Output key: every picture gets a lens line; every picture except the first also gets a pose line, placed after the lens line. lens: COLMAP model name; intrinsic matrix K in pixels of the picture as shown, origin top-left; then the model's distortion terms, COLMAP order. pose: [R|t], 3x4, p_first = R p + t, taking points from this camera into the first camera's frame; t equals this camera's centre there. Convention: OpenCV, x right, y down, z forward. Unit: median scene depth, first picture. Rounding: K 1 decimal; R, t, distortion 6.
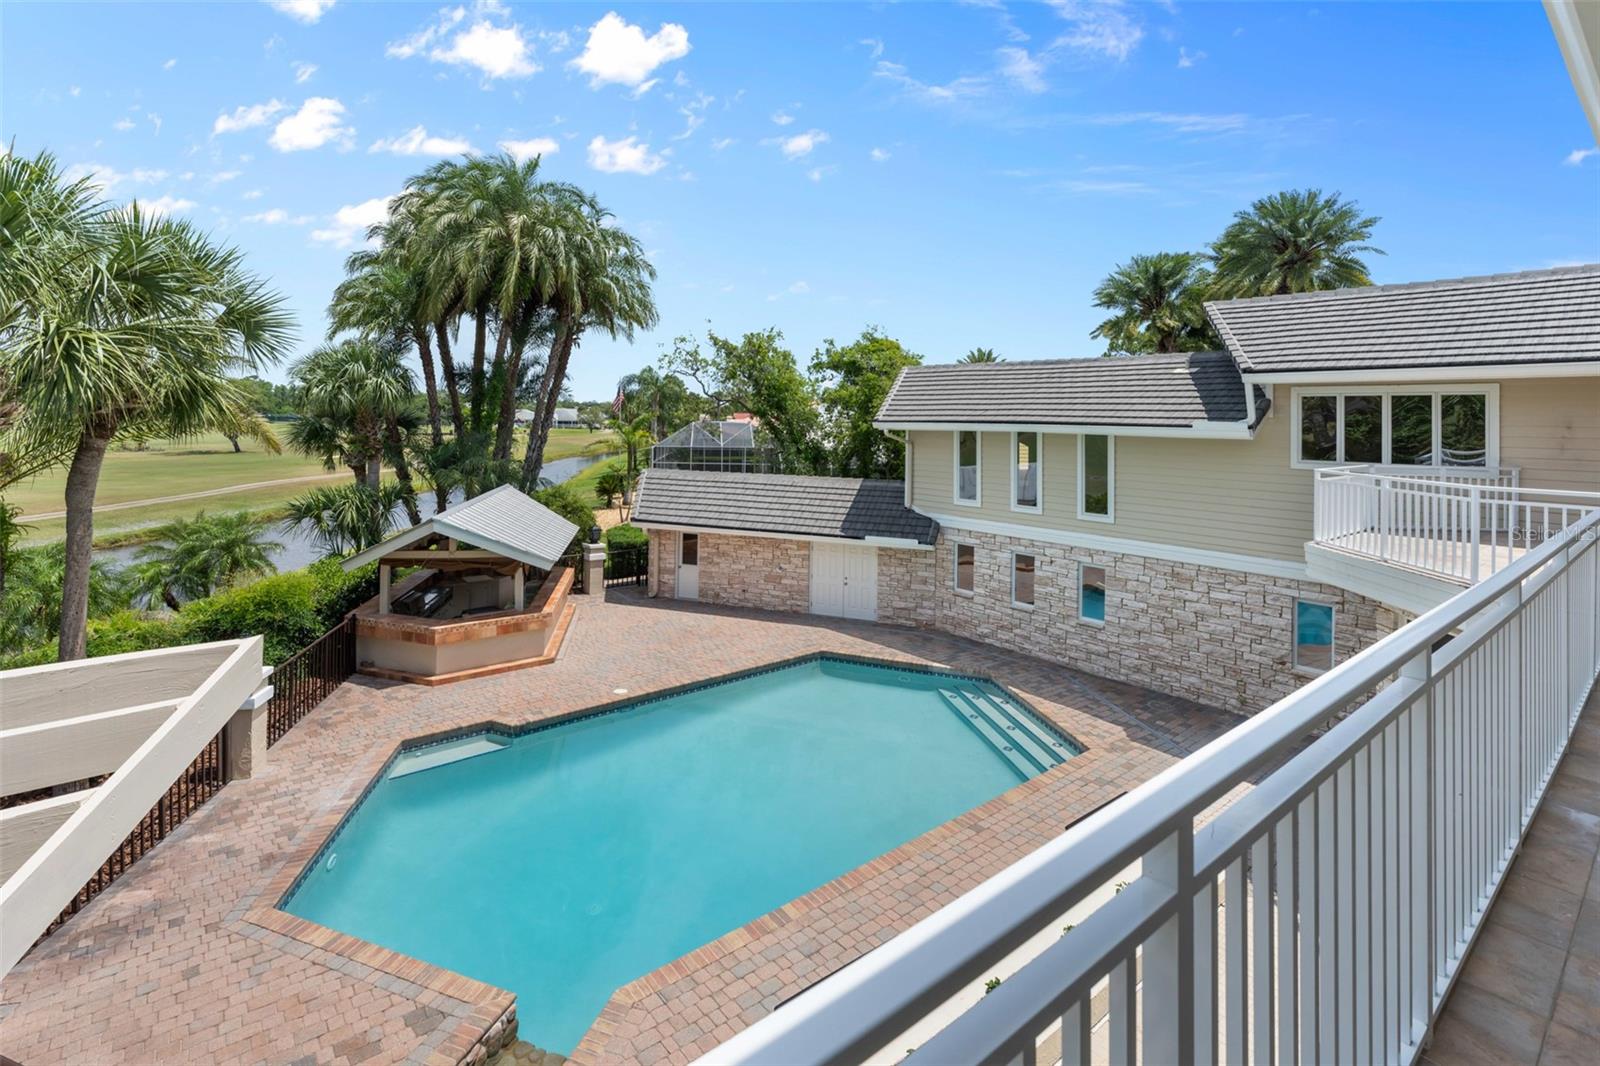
lens RADIAL K [[741.5, 0, 822.9], [0, 741.5, 417.3], [0, 0, 1]] dist [-0.000443, -0.000111]
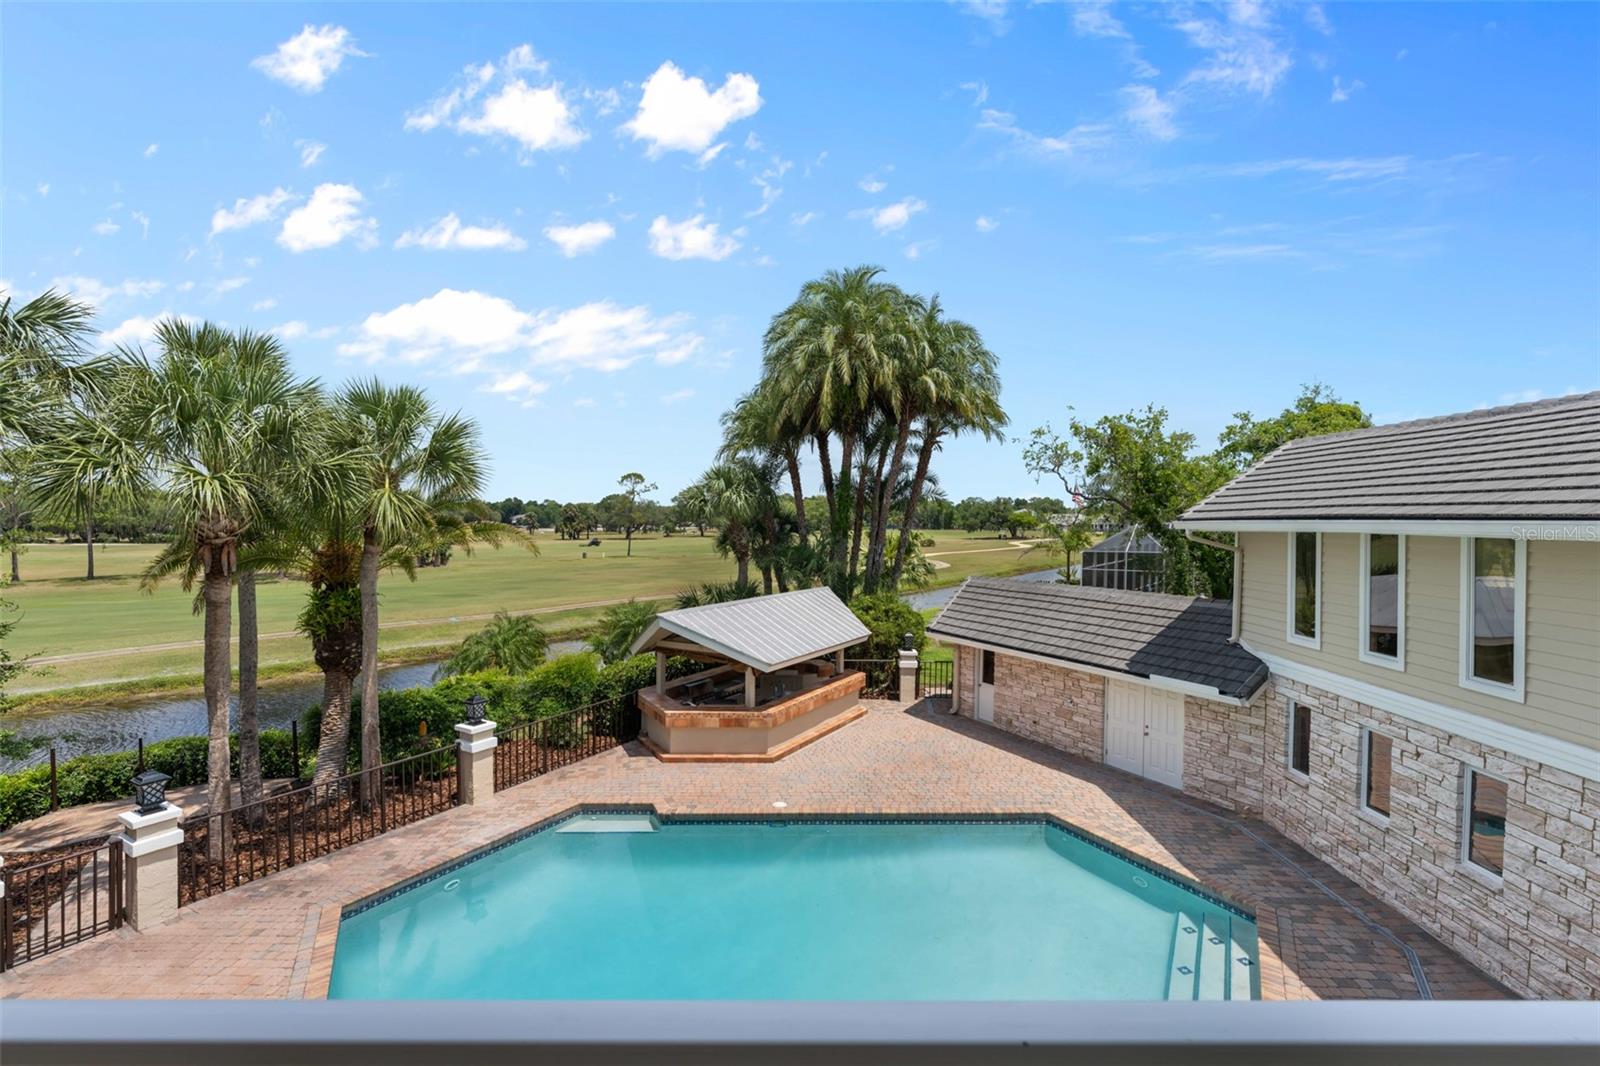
lens RADIAL K [[744.9, 0, 830.3], [0, 744.9, 541.9], [0, 0, 1]] dist [0.000050, 0.000147]
pose [[0.762765, -0.001043, -0.646675, 0.313211], [0.019404, 0.999585, 0.021276, 0.005285], [0.646384, -0.028777, 0.762469, 0.238614]]
